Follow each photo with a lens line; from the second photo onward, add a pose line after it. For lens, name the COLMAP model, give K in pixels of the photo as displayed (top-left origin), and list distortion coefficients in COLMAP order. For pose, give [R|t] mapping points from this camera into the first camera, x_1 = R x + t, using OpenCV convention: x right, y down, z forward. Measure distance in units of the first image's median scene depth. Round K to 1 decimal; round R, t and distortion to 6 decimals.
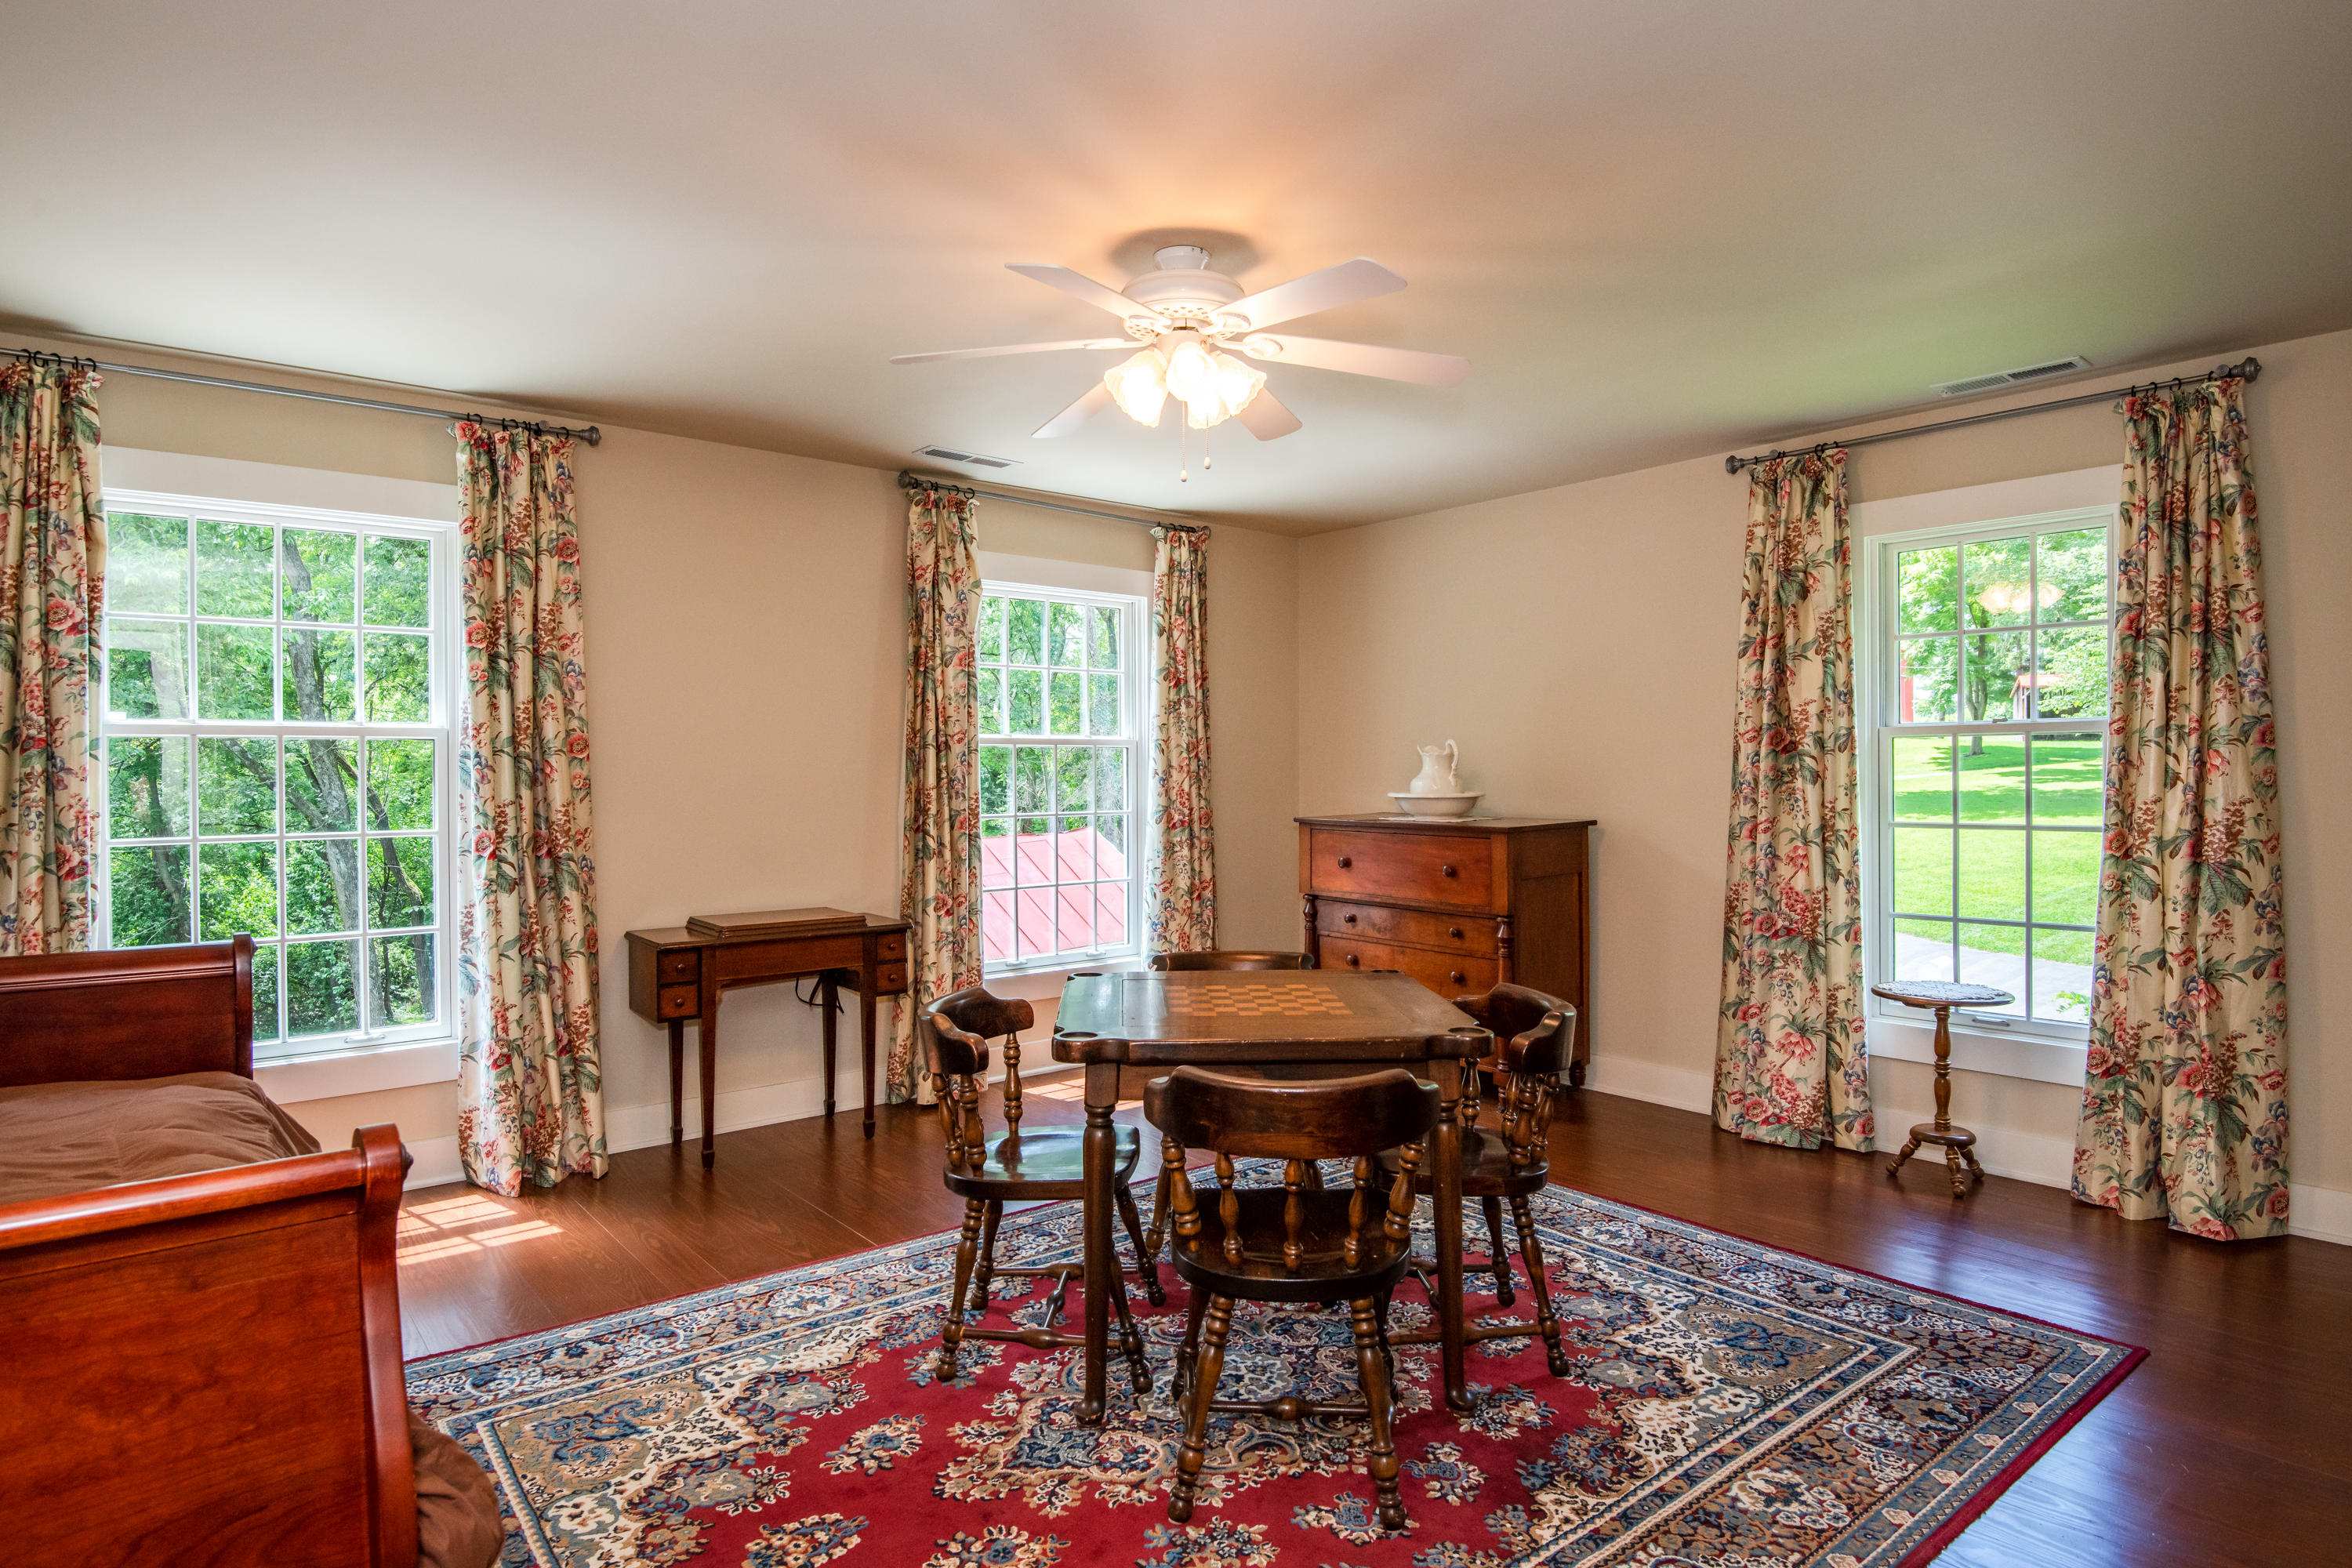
lens RADIAL K [[1265.9, 0, 1176.0], [0, 1265.9, 784.0], [0, 0, 1]] dist [-0.077250, 0.000036]
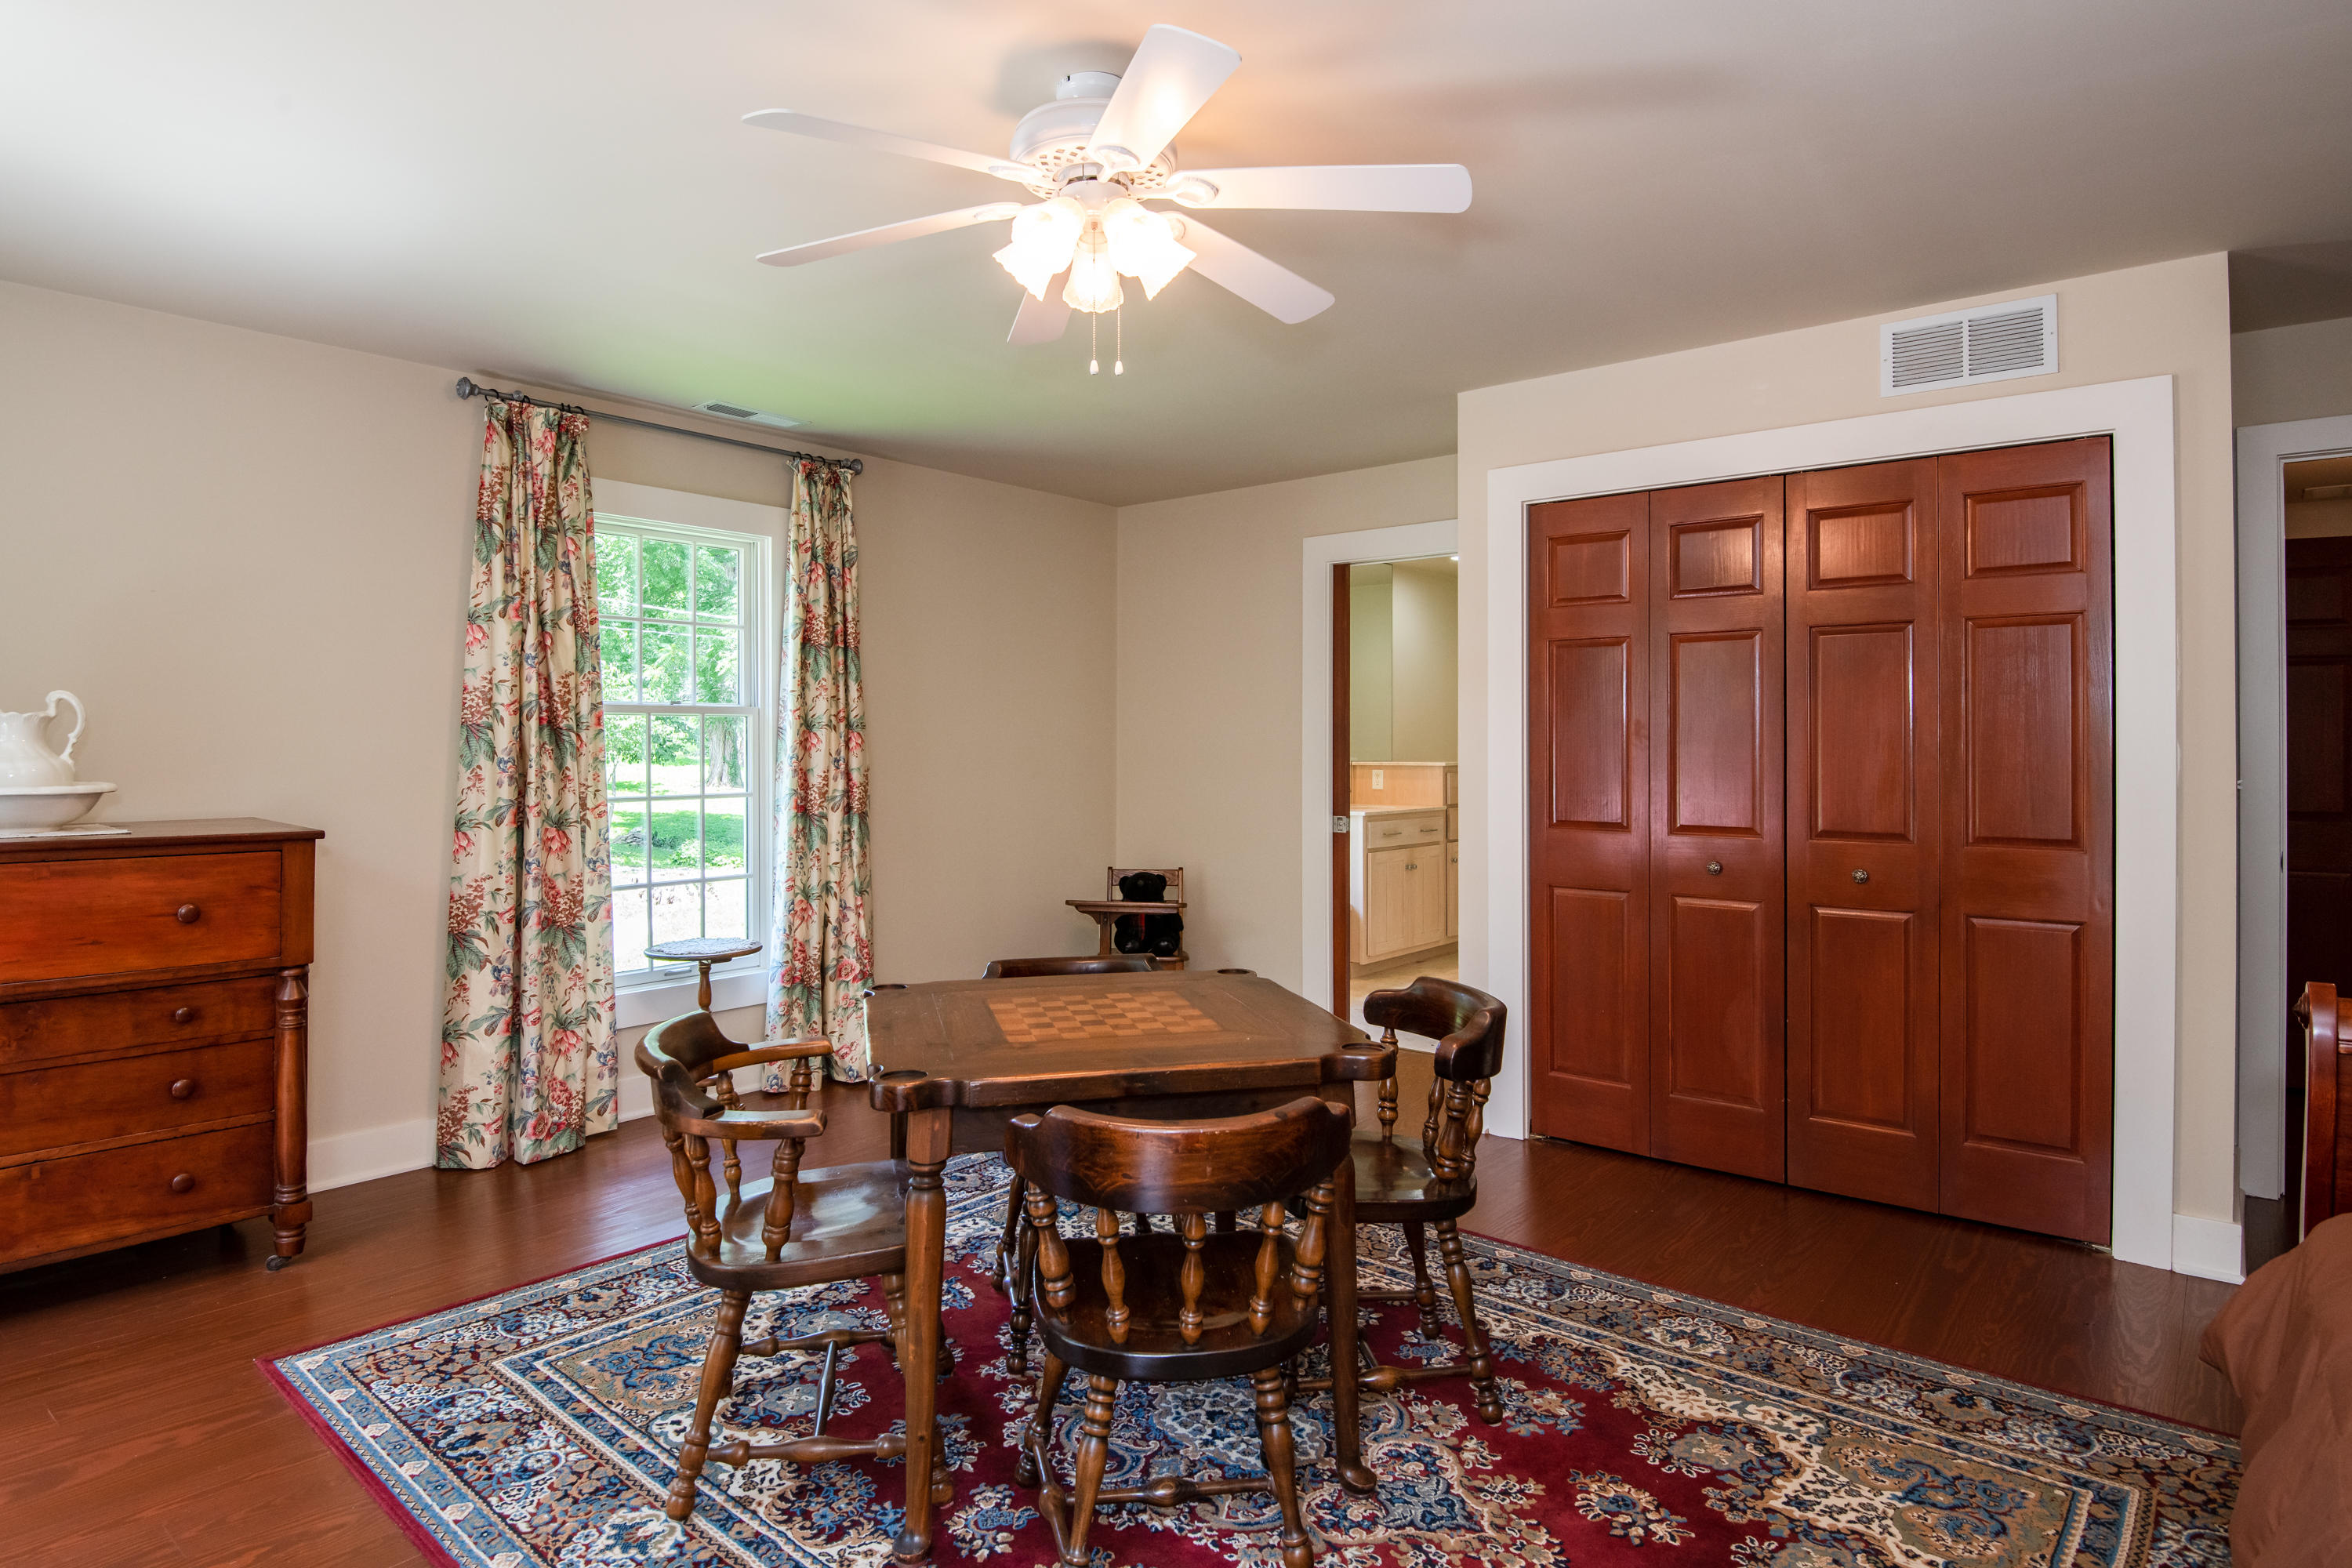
lens RADIAL K [[1301.2, 0, 1178.5], [0, 1301.2, 725.6], [0, 0, 1]] dist [0.003080, 0.000367]
pose [[-0.197114, 0.016743, 0.980238, -0.552702], [0.002249, 0.999859, -0.016626, -0.011265], [-0.980378, -0.001073, -0.197124, 0.747283]]
